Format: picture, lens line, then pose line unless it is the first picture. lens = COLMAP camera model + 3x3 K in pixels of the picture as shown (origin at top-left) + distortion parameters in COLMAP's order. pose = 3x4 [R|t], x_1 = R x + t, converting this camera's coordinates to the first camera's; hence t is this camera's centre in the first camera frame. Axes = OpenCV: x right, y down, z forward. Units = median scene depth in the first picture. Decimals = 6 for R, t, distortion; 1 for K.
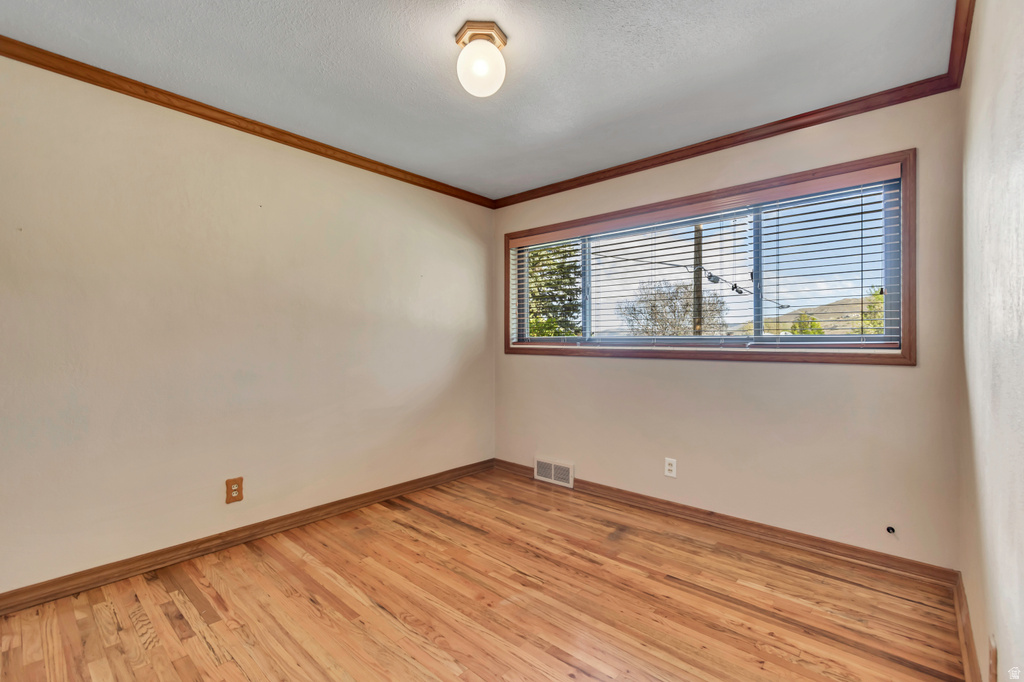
lens RADIAL K [[457.1, 0, 513.4], [0, 457.1, 336.6], [0, 0, 1]] dist [0.003957, -0.000875]
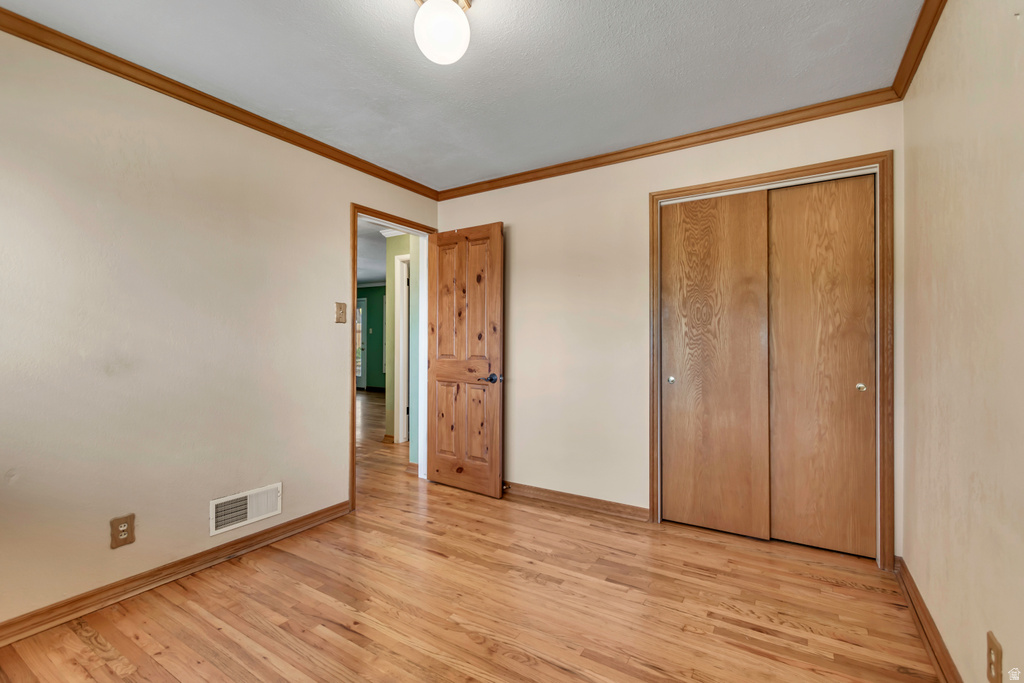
lens RADIAL K [[457.1, 0, 513.4], [0, 457.1, 337.1], [0, 0, 1]] dist [0.003957, -0.000875]
pose [[-0.985827, -0.004866, -0.167697, -0.042967], [-0.002363, 0.999883, -0.015118, 0.009913], [0.167751, -0.014507, -0.985723, 1.377667]]
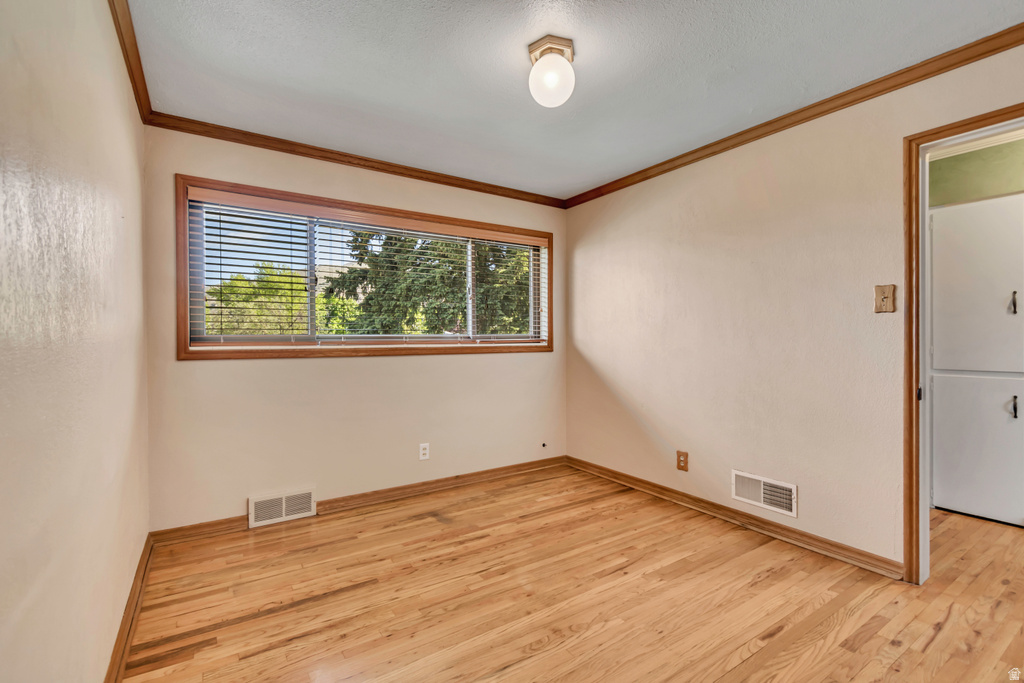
lens RADIAL K [[457.1, 0, 513.4], [0, 457.1, 337.1], [0, 0, 1]] dist [0.003957, -0.000875]
pose [[0.251805, 0.000023, 0.967778, -0.819149], [-0.003271, 0.999994, 0.000827, 0.003801], [-0.967772, -0.003374, 0.251804, 0.601466]]
